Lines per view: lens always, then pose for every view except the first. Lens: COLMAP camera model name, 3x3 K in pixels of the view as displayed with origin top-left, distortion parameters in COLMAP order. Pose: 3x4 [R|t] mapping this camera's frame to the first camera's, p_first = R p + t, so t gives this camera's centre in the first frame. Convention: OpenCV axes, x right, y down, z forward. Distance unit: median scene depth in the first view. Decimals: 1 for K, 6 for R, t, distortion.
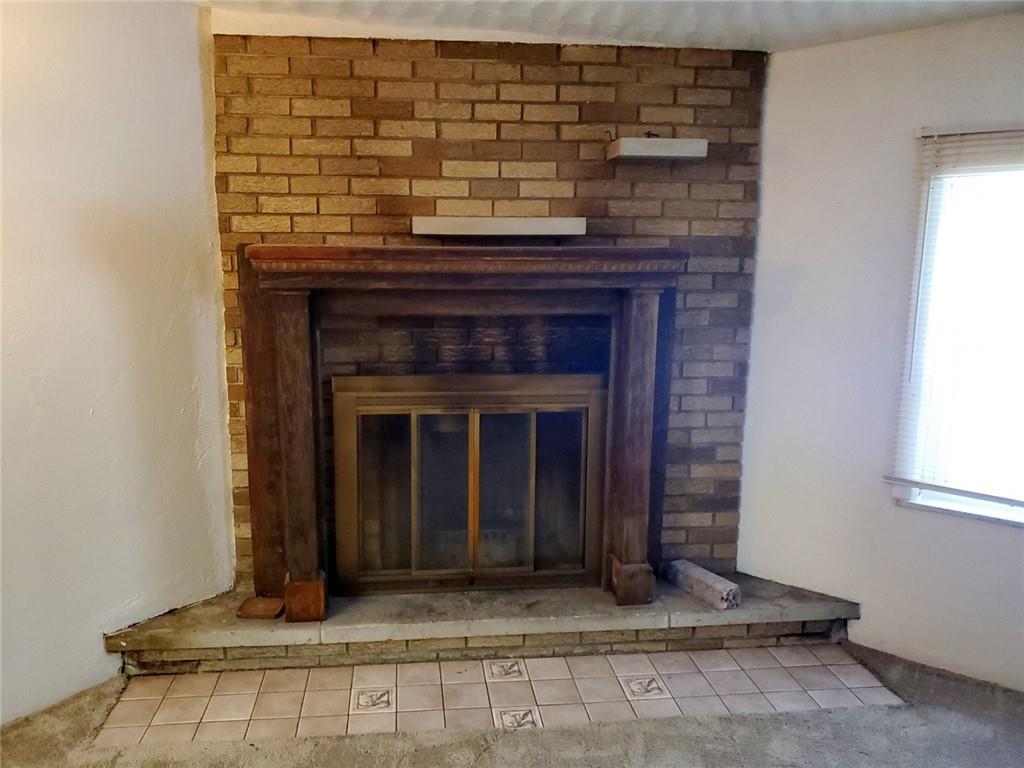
lens RADIAL K [[865.6, 0, 509.6], [0, 865.6, 390.4], [0, 0, 1]] dist [0.045203, -0.020039]
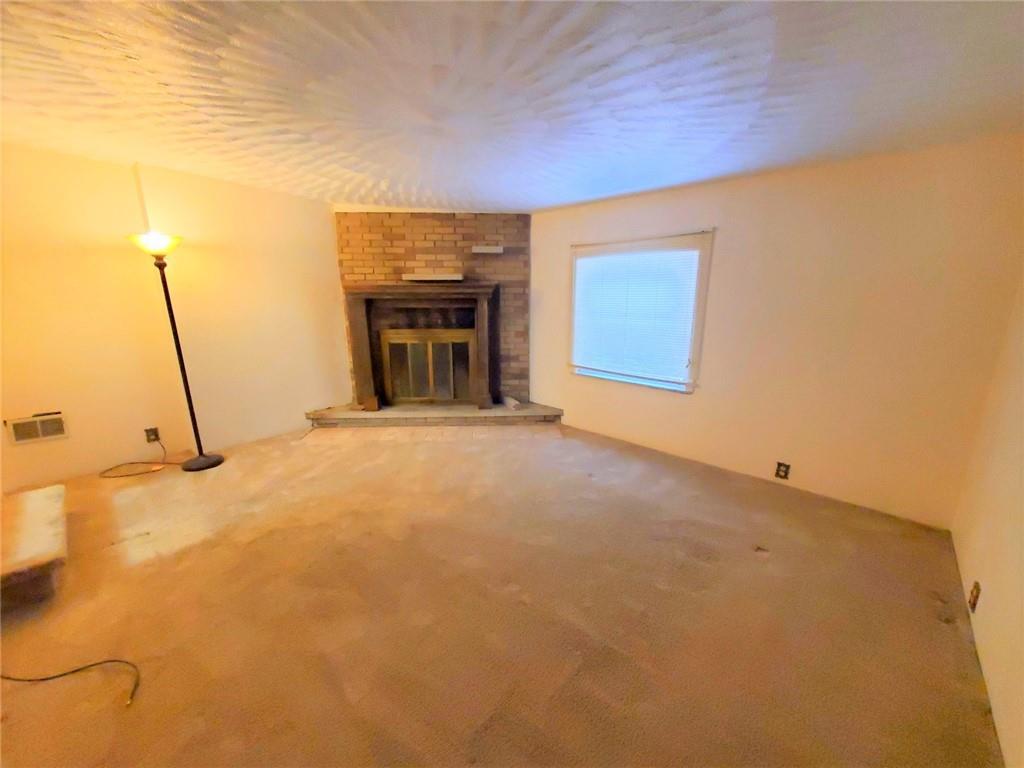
lens RADIAL K [[411.3, 0, 514.5], [0, 411.3, 380.7], [0, 0, 1]] dist [0.000532, 0.000251]
pose [[0.998490, 0.007765, -0.054386, 0.325008], [-0.004309, 0.997980, 0.063390, 0.066179], [0.054768, -0.063060, 0.996506, -0.368510]]
